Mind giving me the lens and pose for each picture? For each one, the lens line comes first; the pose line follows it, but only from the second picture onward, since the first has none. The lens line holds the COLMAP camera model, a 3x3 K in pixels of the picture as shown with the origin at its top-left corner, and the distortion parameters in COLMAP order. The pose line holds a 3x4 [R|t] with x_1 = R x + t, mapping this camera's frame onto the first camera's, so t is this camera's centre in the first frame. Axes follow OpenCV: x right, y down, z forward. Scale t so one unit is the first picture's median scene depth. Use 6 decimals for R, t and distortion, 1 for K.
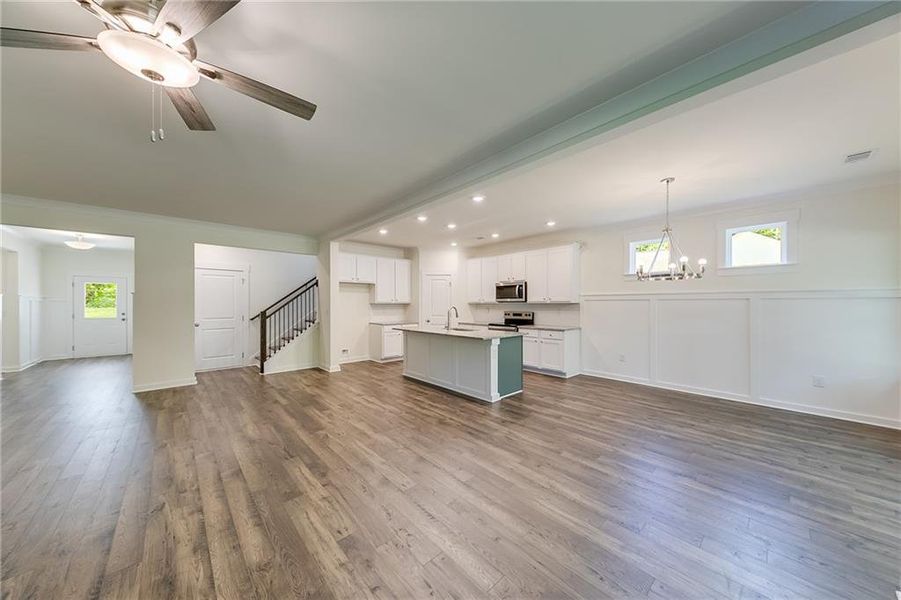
lens RADIAL K [[305.4, 0, 452.3], [0, 305.4, 304.1], [0, 0, 1]] dist [0.014620, -0.005214]
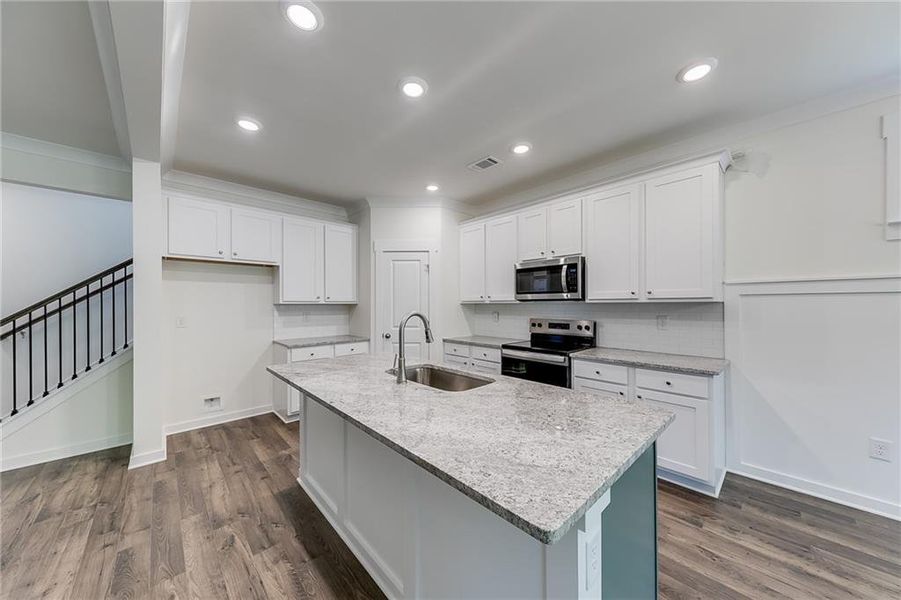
lens RADIAL K [[305.4, 0, 452.3], [0, 305.4, 304.1], [0, 0, 1]] dist [0.014620, -0.005214]
pose [[0.999812, -0.002245, 0.019256, 0.034723], [0.002286, 0.999995, -0.002100, -0.000701], [-0.019251, 0.002144, 0.999812, 0.600592]]
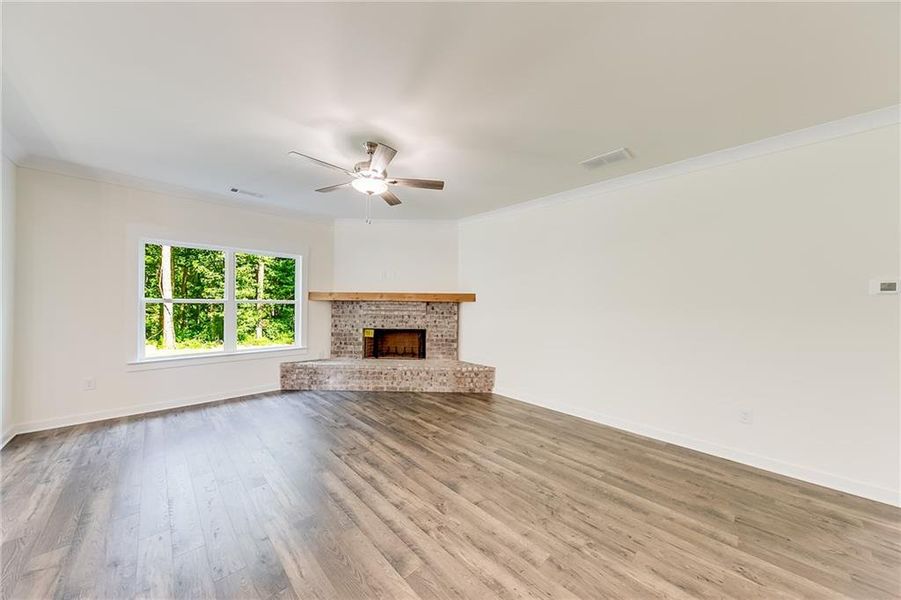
lens RADIAL K [[305.4, 0, 452.3], [0, 305.4, 304.1], [0, 0, 1]] dist [0.014620, -0.005214]
pose [[-0.999540, -0.011961, -0.027884, -0.340650], [-0.011998, 0.999927, 0.001143, 0.000546], [0.027868, 0.001477, -0.999611, 0.712114]]
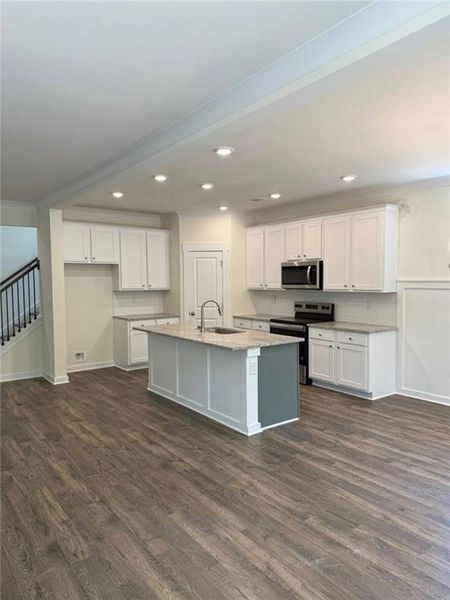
lens RADIAL K [[420.1, 0, 225.0], [0, 420.1, 300.0], [0, 0, 1]] dist [0.135785, -0.250033]
pose [[0.995505, -0.001052, -0.094698, 0.125364], [0.005896, 0.998687, 0.050886, -0.038636], [0.094520, -0.051215, 0.994205, 0.005128]]
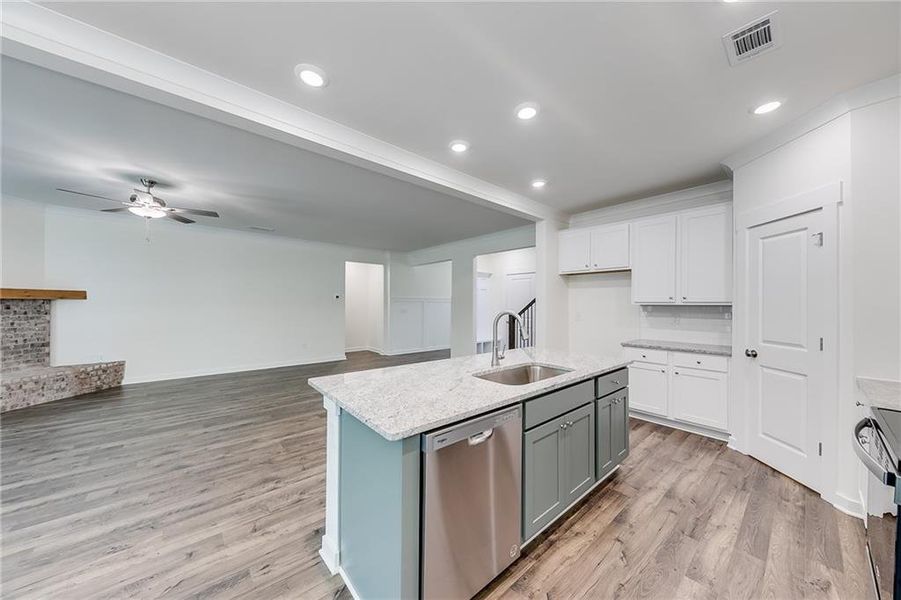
lens RADIAL K [[305.4, 0, 452.3], [0, 305.4, 304.1], [0, 0, 1]] dist [0.014620, -0.005214]
pose [[-0.024509, -0.000269, -0.999700, 0.384569], [-0.008170, 0.999967, -0.000068, -0.001354], [0.999666, 0.008166, -0.024511, 0.862323]]
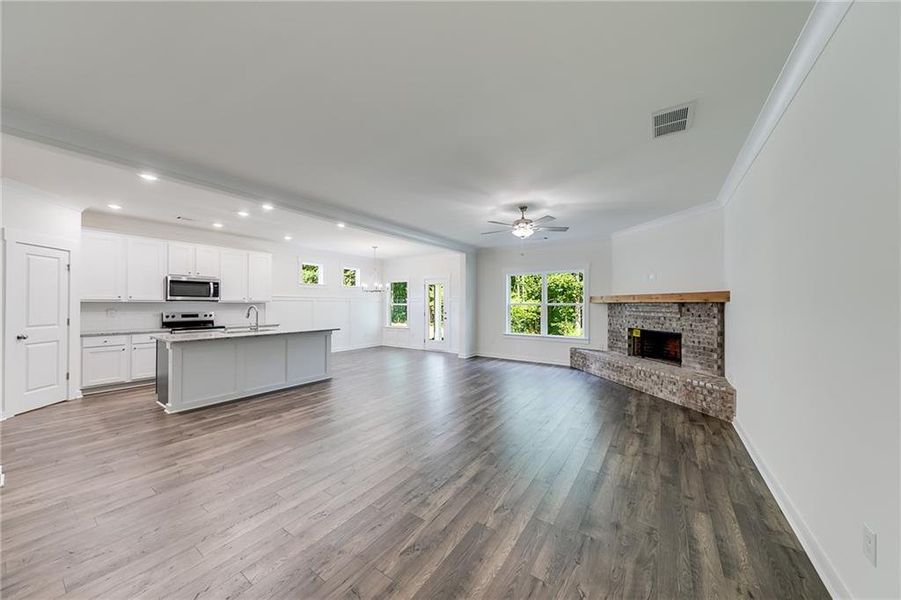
lens RADIAL K [[305.4, 0, 452.3], [0, 305.4, 304.1], [0, 0, 1]] dist [0.014620, -0.005214]
pose [[-0.231518, -0.000121, 0.972831, -0.940585], [-0.001911, 0.999998, -0.000330, 0.001102], [-0.972829, -0.001935, -0.231518, 0.585436]]
